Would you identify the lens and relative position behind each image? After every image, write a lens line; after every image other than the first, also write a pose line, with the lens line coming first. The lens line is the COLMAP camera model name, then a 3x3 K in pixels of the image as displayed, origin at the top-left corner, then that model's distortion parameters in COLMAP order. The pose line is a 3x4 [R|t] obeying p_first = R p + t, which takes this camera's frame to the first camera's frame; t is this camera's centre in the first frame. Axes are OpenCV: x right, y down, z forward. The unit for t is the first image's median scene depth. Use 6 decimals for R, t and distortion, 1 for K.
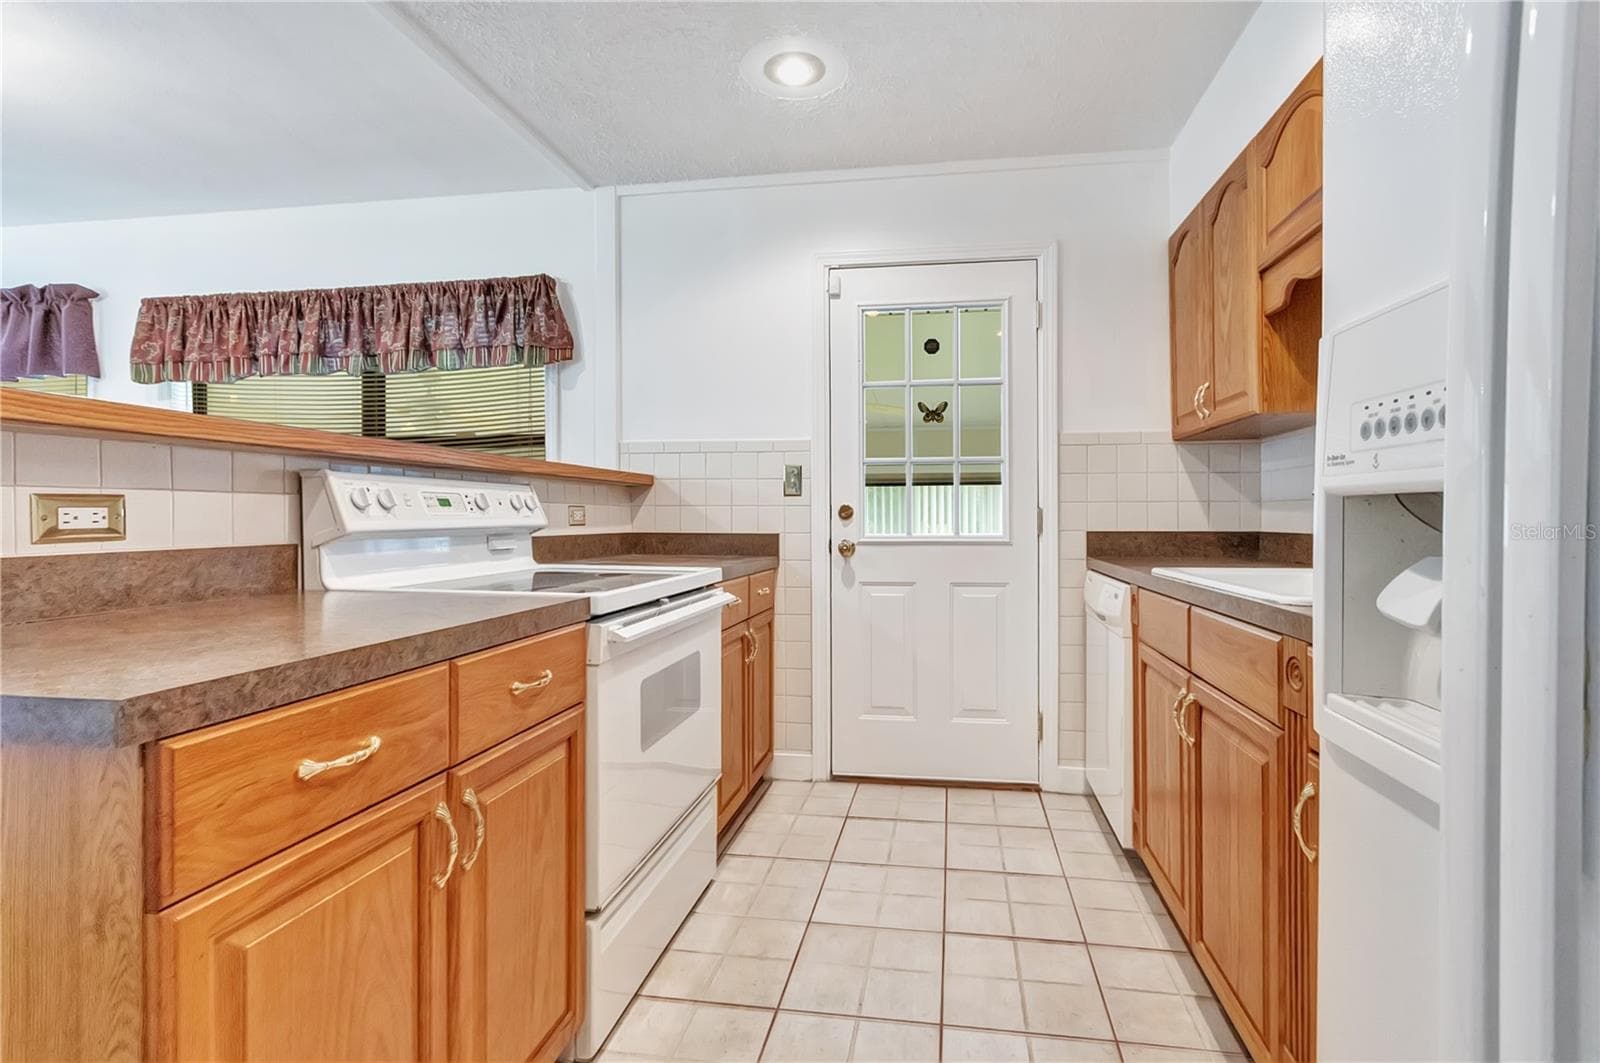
lens RADIAL K [[777.2, 0, 823.7], [0, 777.2, 509.5], [0, 0, 1]] dist [0.002158, 0.000840]
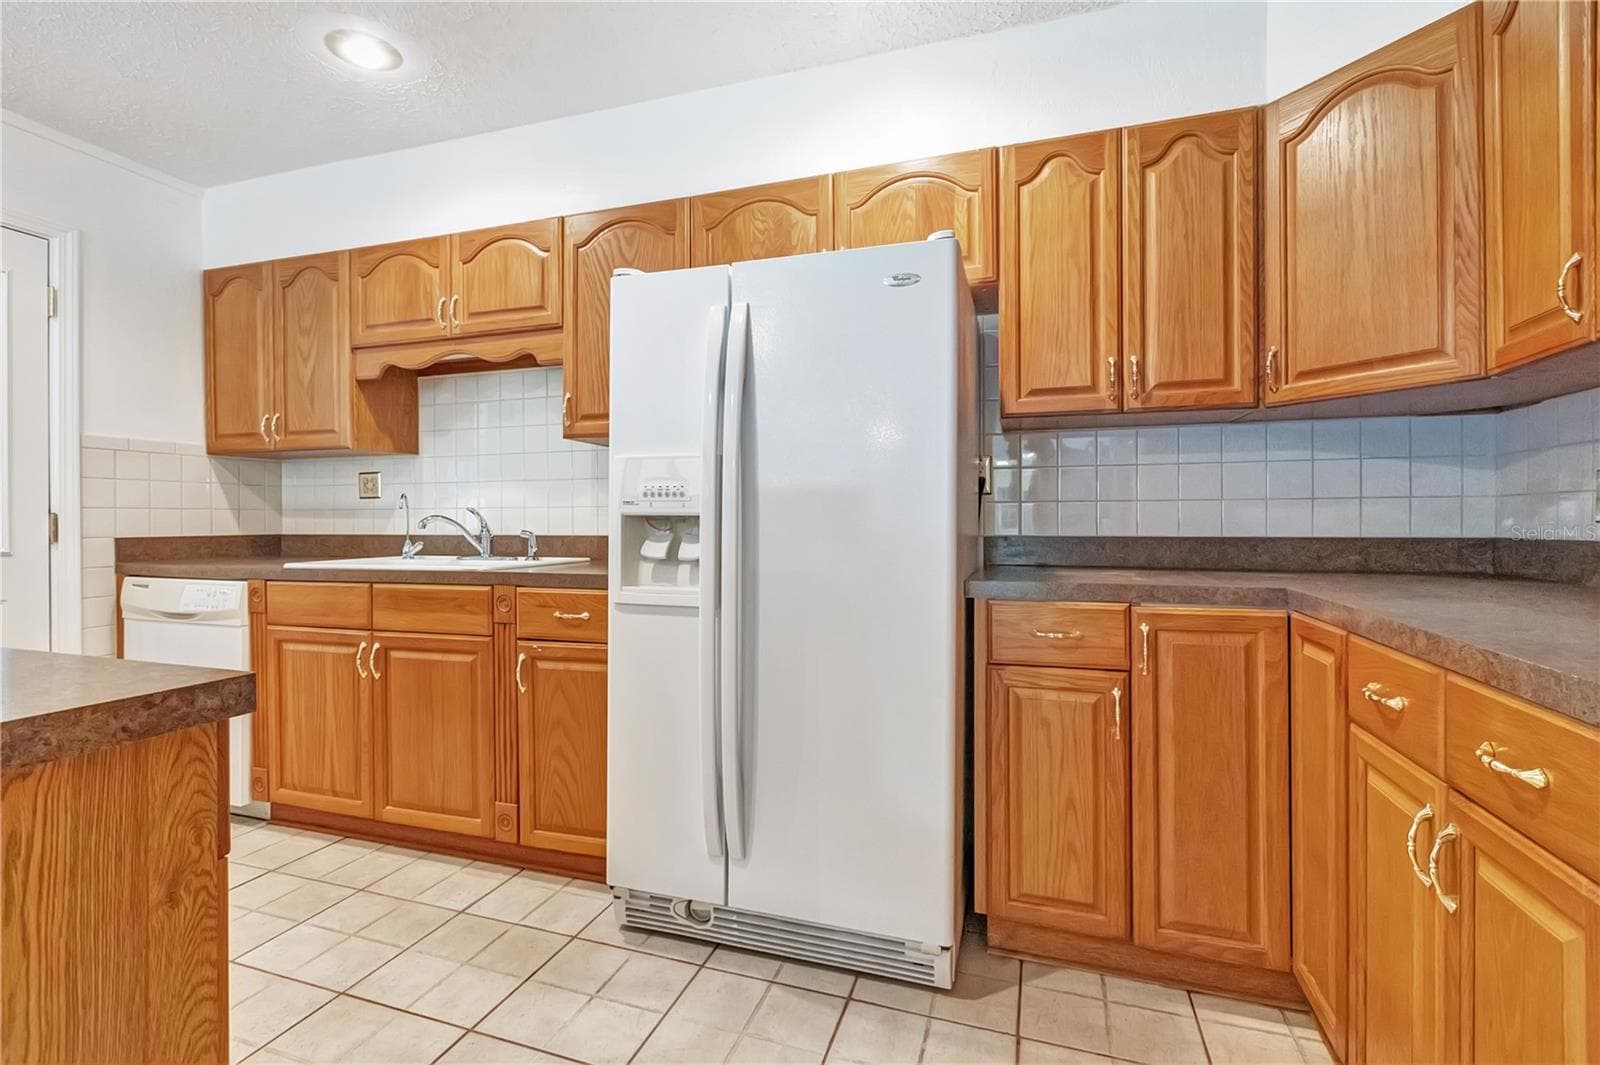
lens RADIAL K [[712.2, 0, 804.6], [0, 712.2, 518.2], [0, 0, 1]] dist [-0.004416, -0.000117]
pose [[0.168362, 0.003559, 0.985719, -0.415203], [-0.008297, 0.999963, -0.002193, -0.002148], [-0.985690, -0.007810, 0.168386, -0.013397]]
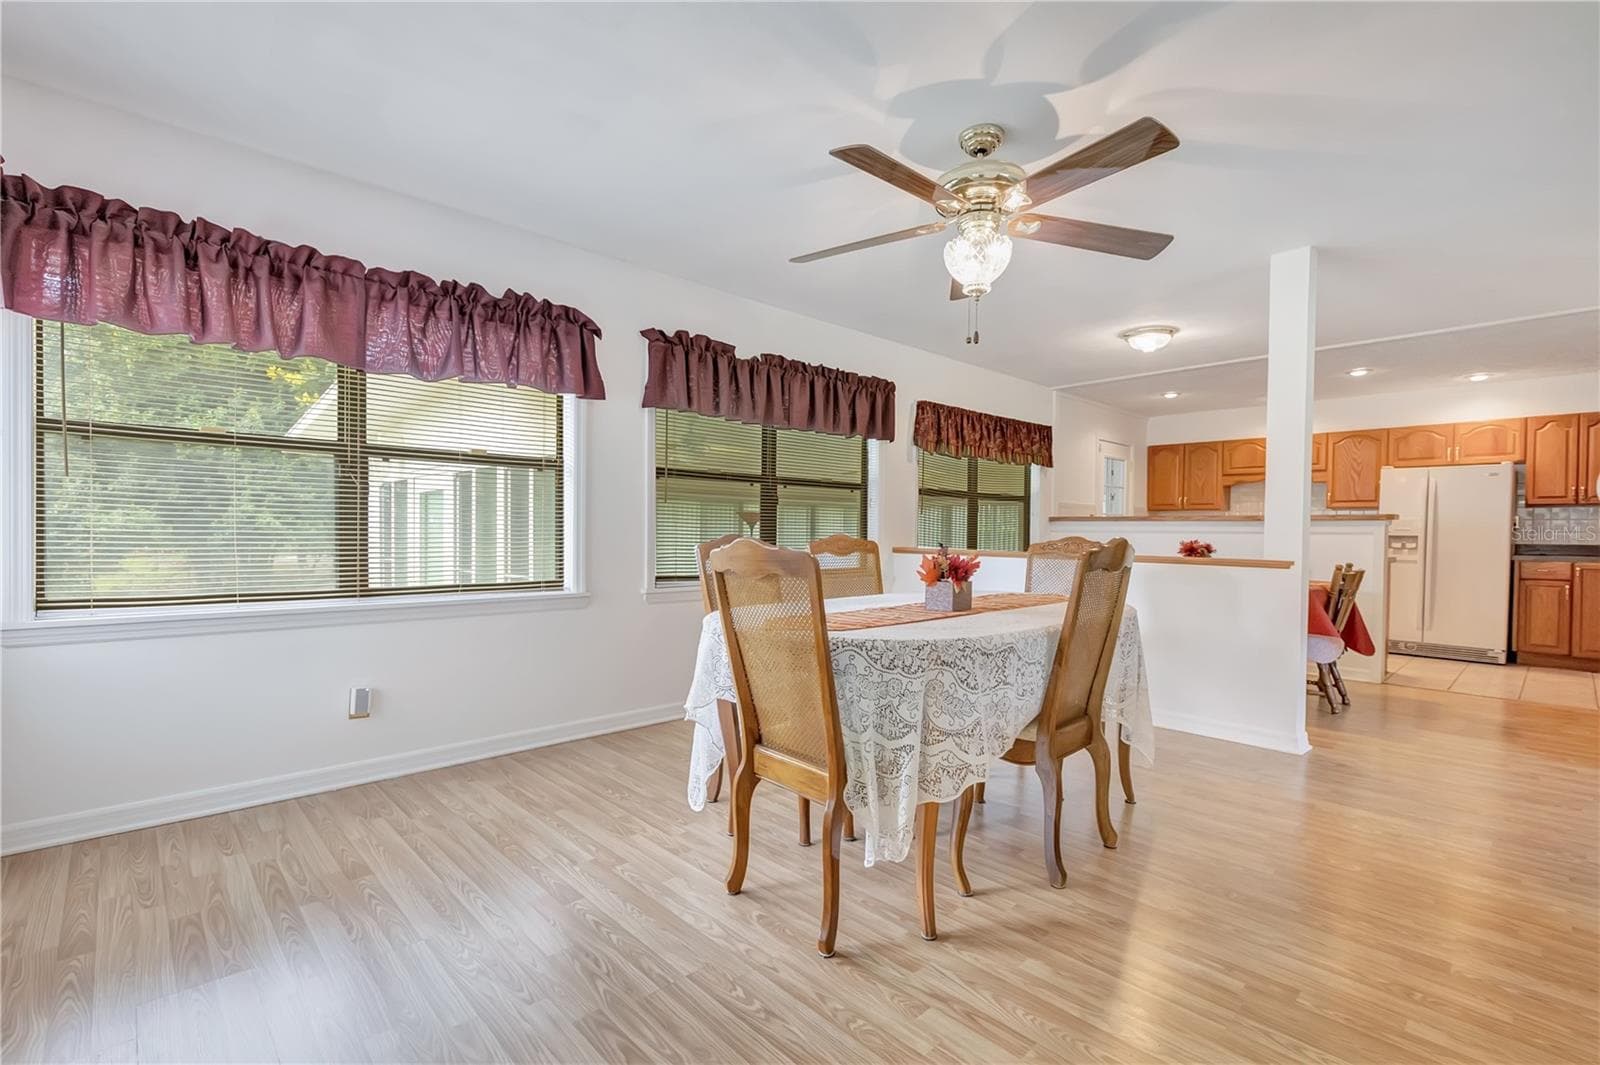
lens RADIAL K [[712.2, 0, 841.7], [0, 712.2, 554.0], [0, 0, 1]] dist [-0.004416, -0.000117]
pose [[0.591550, -0.019306, 0.806037, -2.609703], [-0.013523, 0.999335, 0.033861, -0.000284], [-0.806155, -0.030930, 0.590896, 0.304833]]
